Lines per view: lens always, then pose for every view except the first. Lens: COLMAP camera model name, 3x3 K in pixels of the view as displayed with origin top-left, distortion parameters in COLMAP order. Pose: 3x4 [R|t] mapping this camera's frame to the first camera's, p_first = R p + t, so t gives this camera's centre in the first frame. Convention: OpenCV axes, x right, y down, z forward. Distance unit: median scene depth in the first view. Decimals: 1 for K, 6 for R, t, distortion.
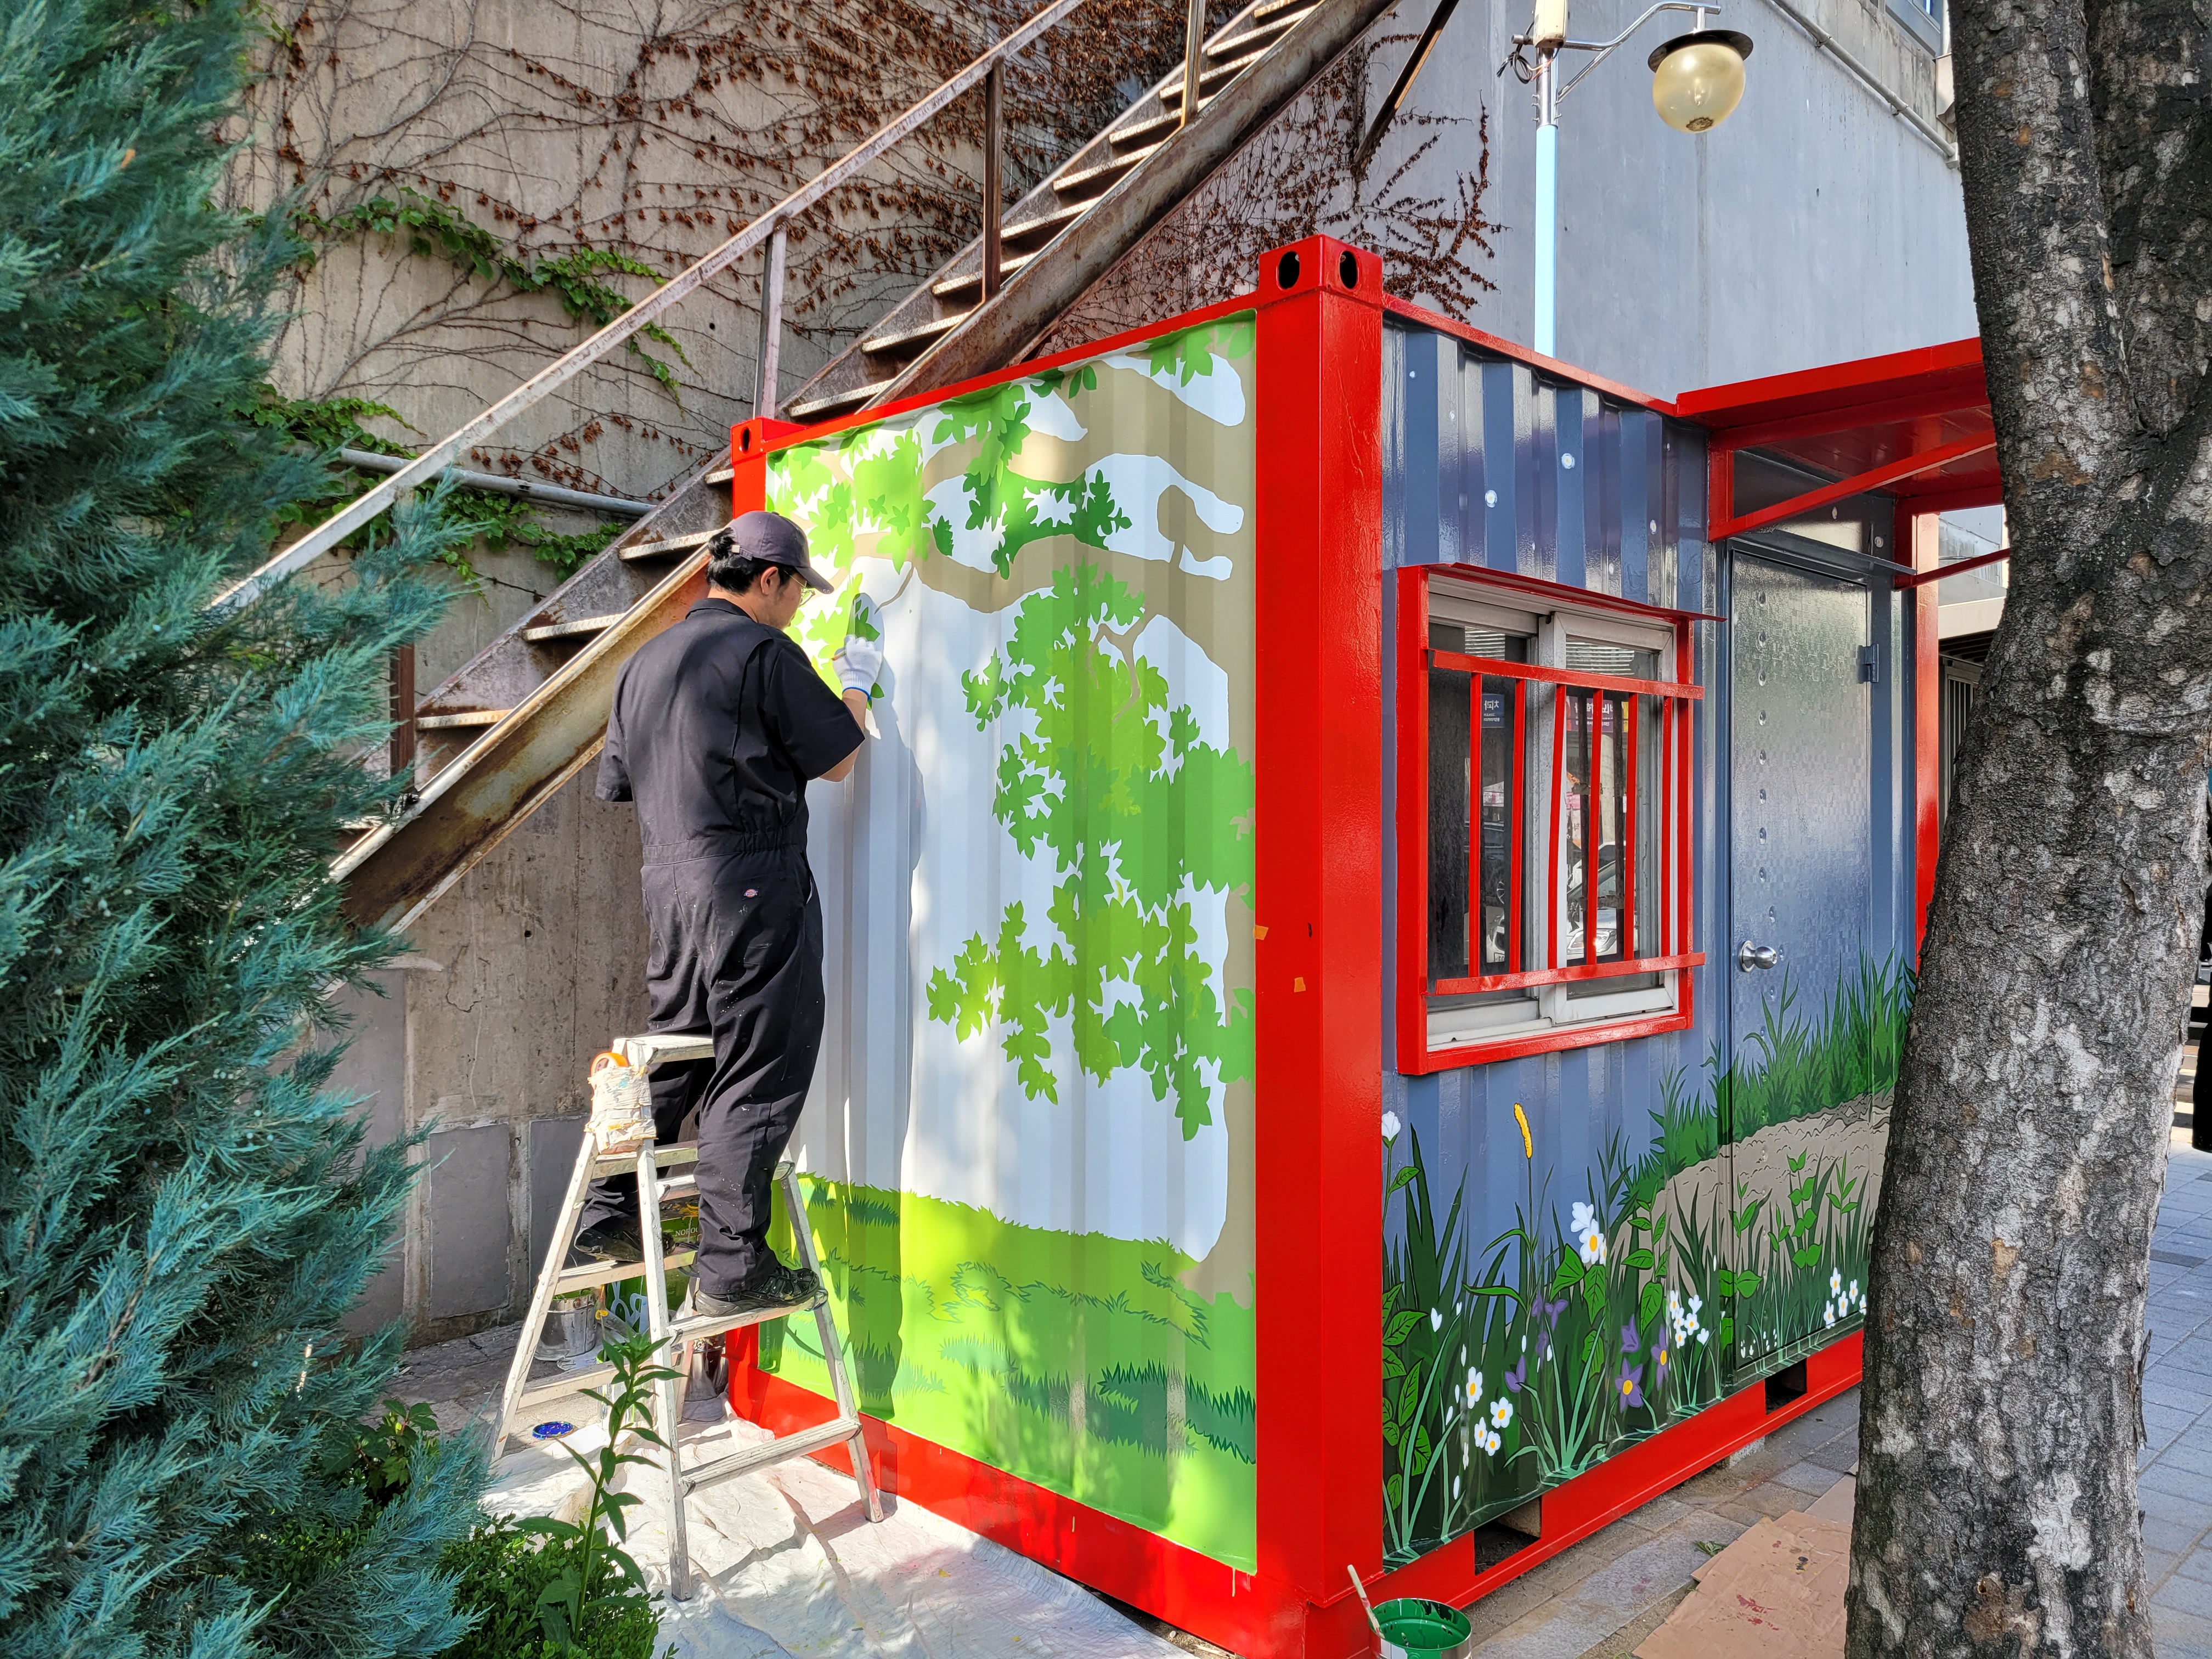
lens RADIAL K [[1647.7, 0, 1121.2], [0, 1647.7, 822.1], [0, 0, 1]] dist [0.070928, -0.057170]
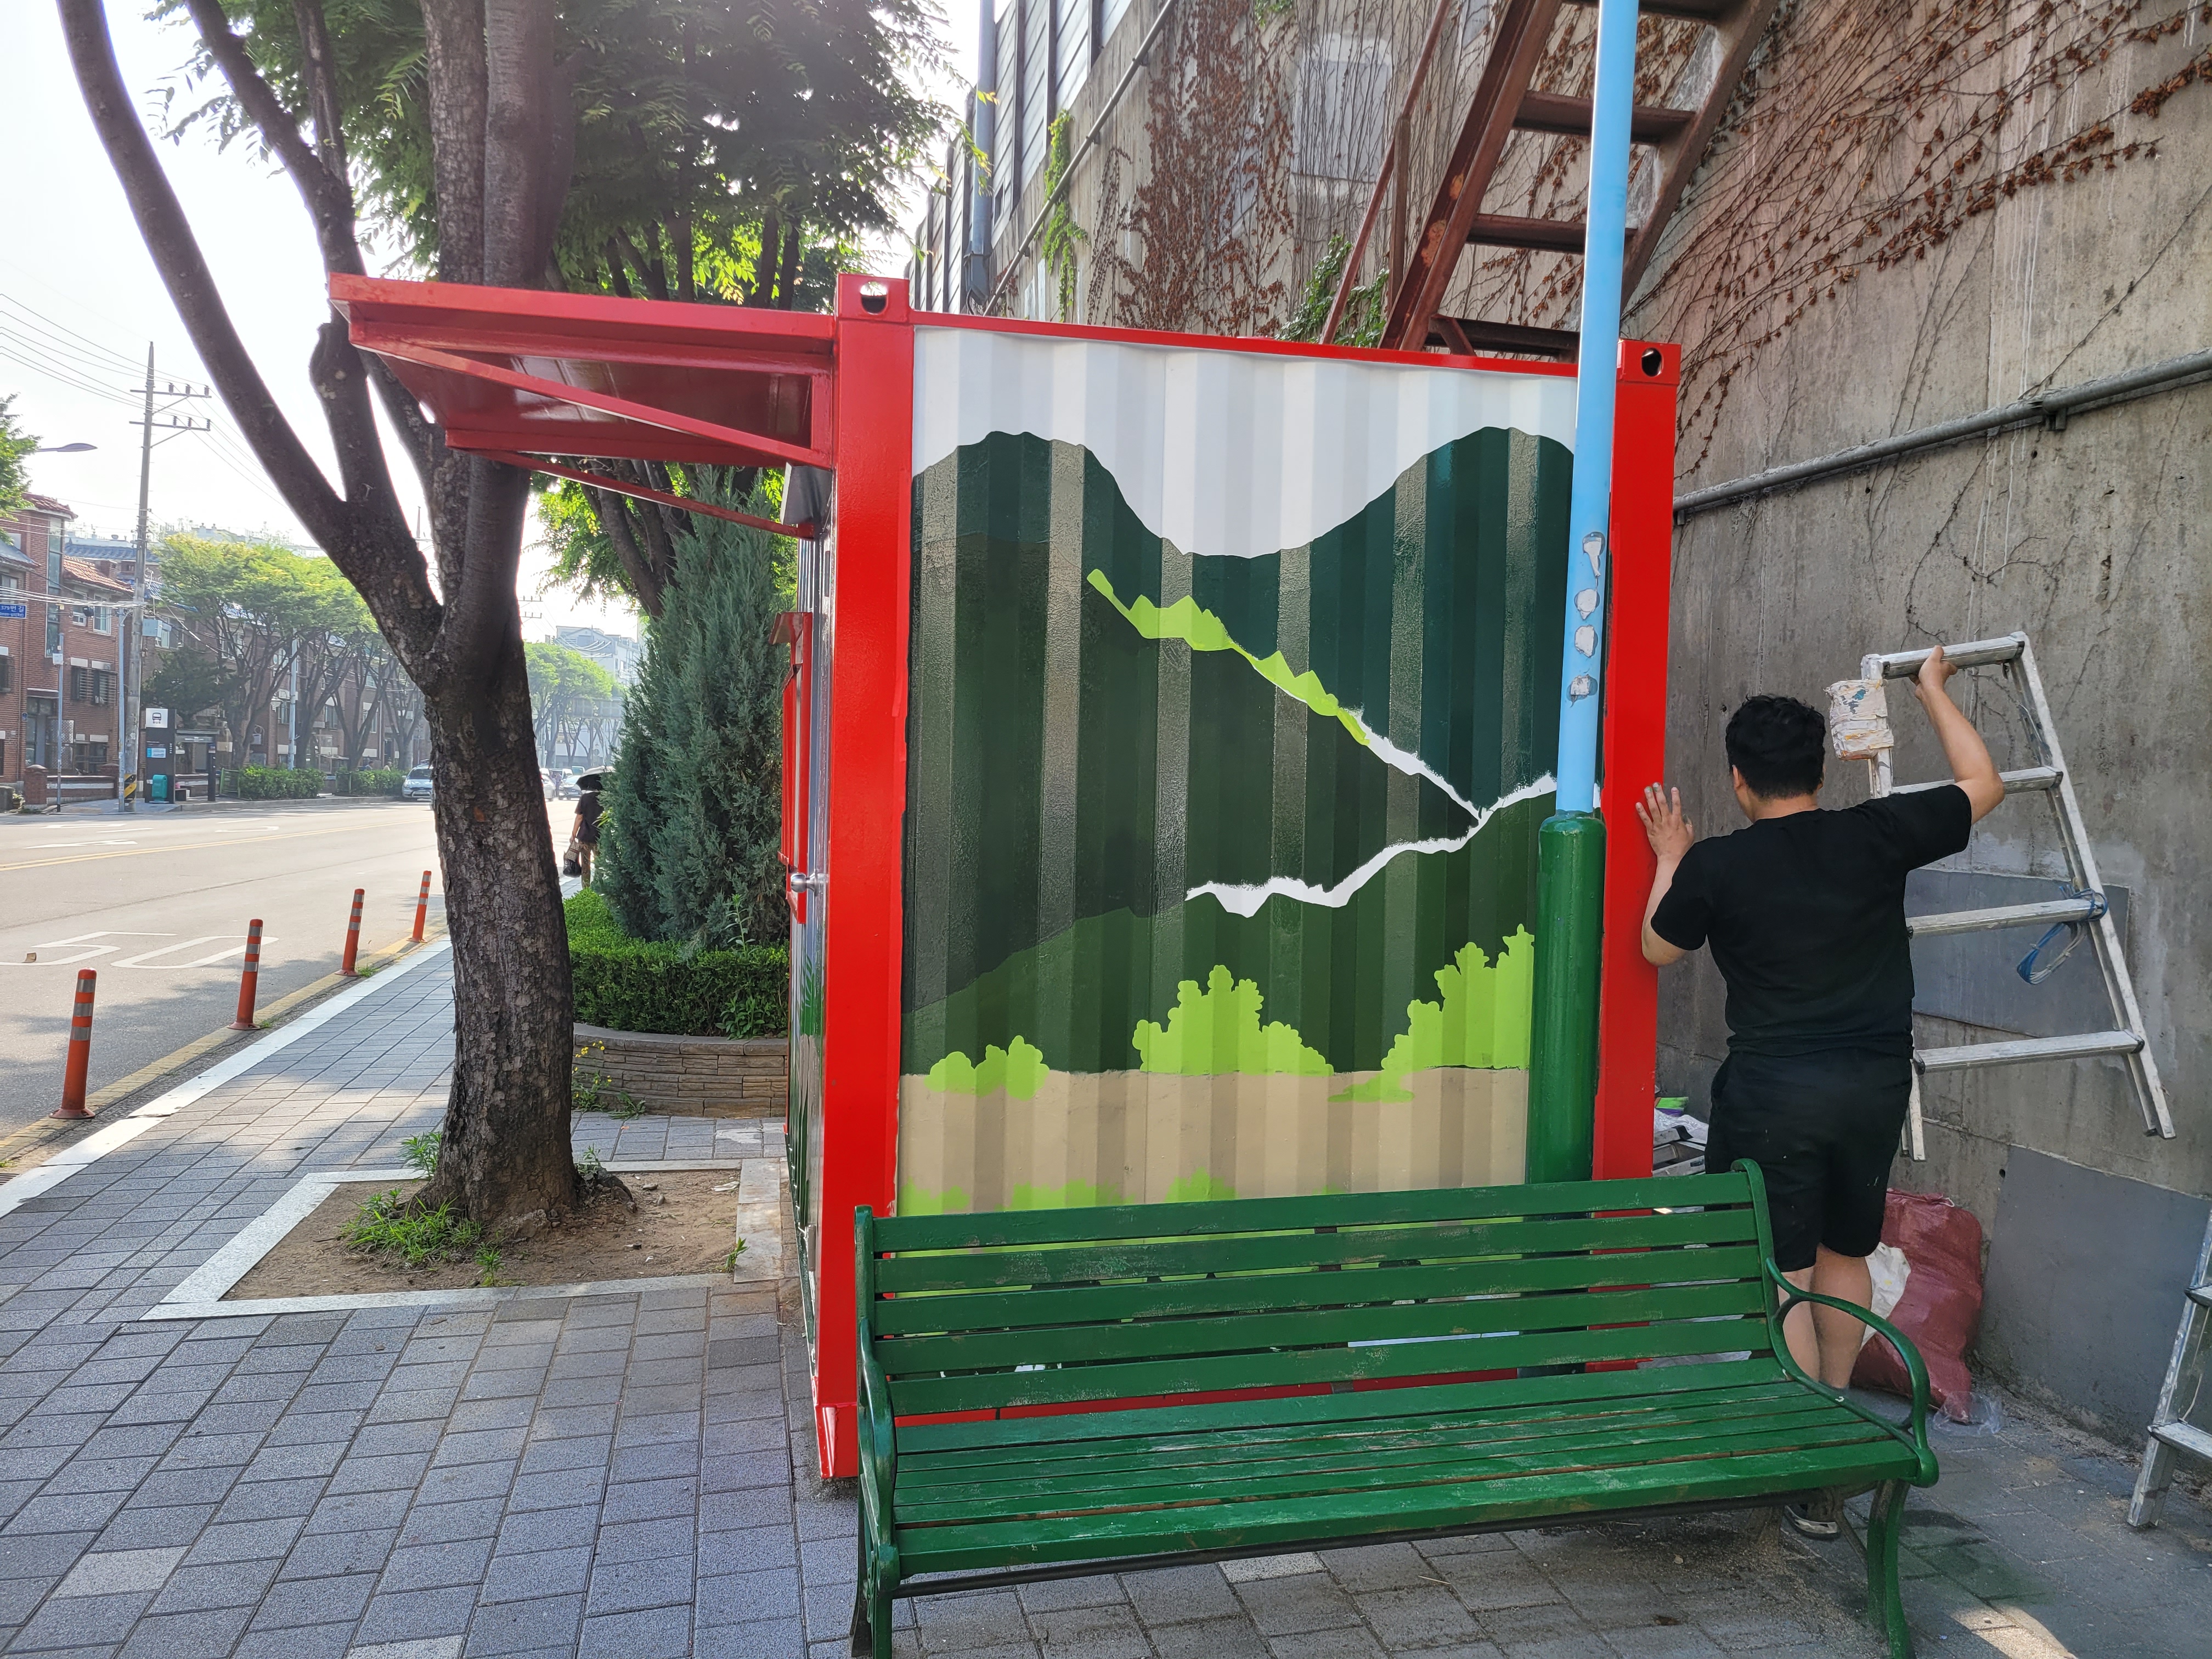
lens RADIAL K [[1647.7, 0, 1116.5], [0, 1647.7, 822.5], [0, 0, 1]] dist [0.070928, -0.057170]
pose [[-0.534711, 0.001875, -0.845033, 1.368165], [-0.018029, 0.999745, 0.013627, 0.022422], [0.844842, 0.022521, -0.534541, 1.987145]]
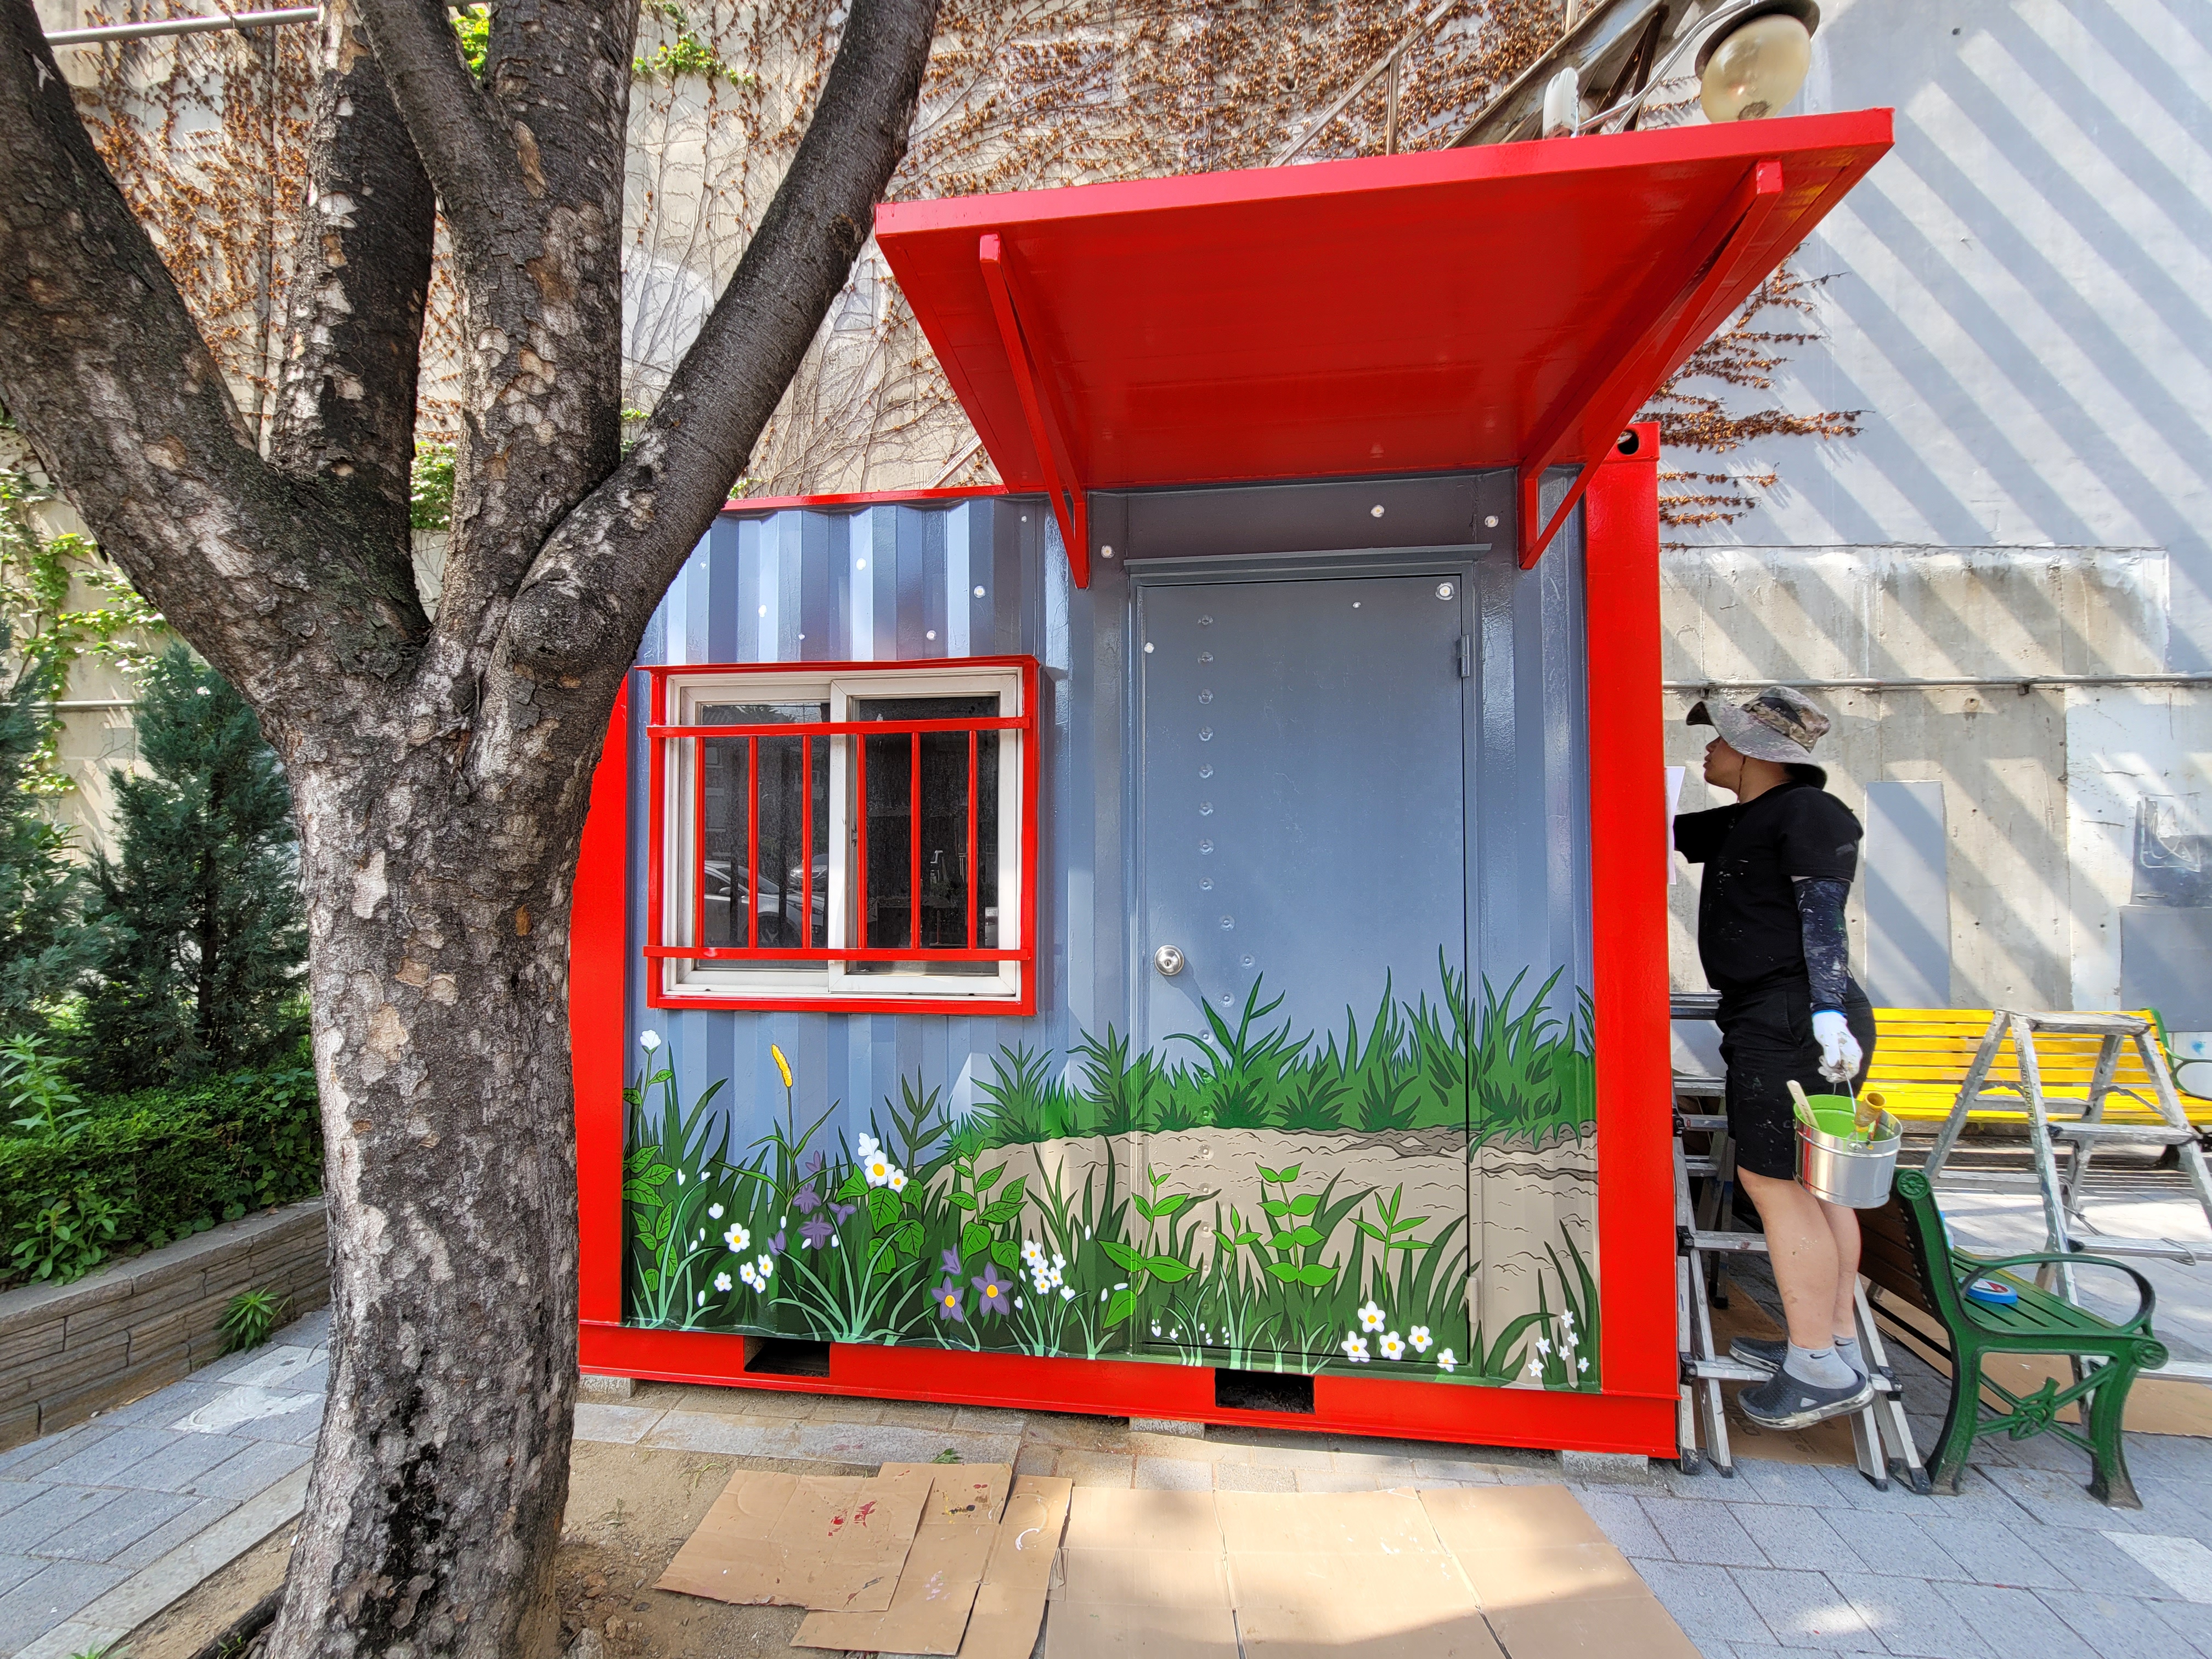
lens RADIAL K [[901.1, 0, 1085.9], [0, 901.1, 847.6], [0, 0, 1]] dist [-0.000497, -0.000340]
pose [[0.611774, -0.023757, -0.790676, 0.894263], [0.008084, 0.999684, -0.023783, 0.024175], [0.790991, 0.008158, 0.611773, 0.673779]]
